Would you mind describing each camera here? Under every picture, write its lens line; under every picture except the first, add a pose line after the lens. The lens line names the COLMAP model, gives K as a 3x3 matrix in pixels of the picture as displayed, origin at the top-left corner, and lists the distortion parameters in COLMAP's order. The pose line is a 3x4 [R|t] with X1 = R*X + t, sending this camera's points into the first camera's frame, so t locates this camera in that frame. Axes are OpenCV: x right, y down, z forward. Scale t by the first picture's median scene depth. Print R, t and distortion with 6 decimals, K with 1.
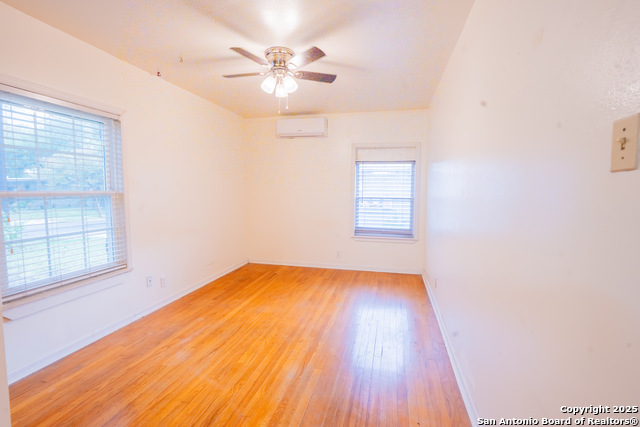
lens RADIAL K [[294.5, 0, 320.0], [0, 294.5, 213.5], [0, 0, 1]] dist [-0.072665, 0.024198]
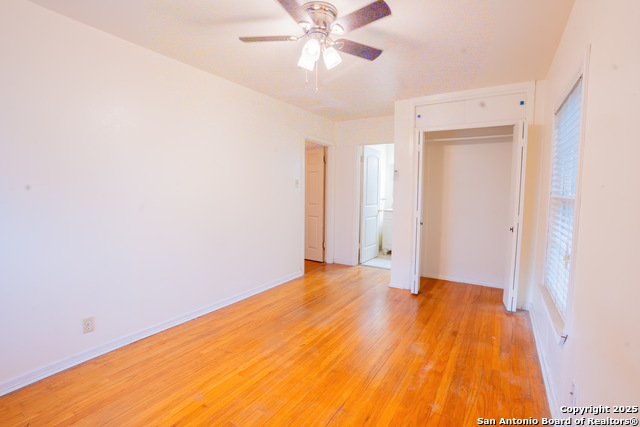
lens RADIAL K [[294.5, 0, 320.0], [0, 294.5, 213.5], [0, 0, 1]] dist [-0.072665, 0.024198]
pose [[-0.947908, -0.036134, 0.316488, -0.401633], [0.013467, 0.988111, 0.153151, -0.146184], [-0.318259, 0.149435, -0.936152, 1.776023]]
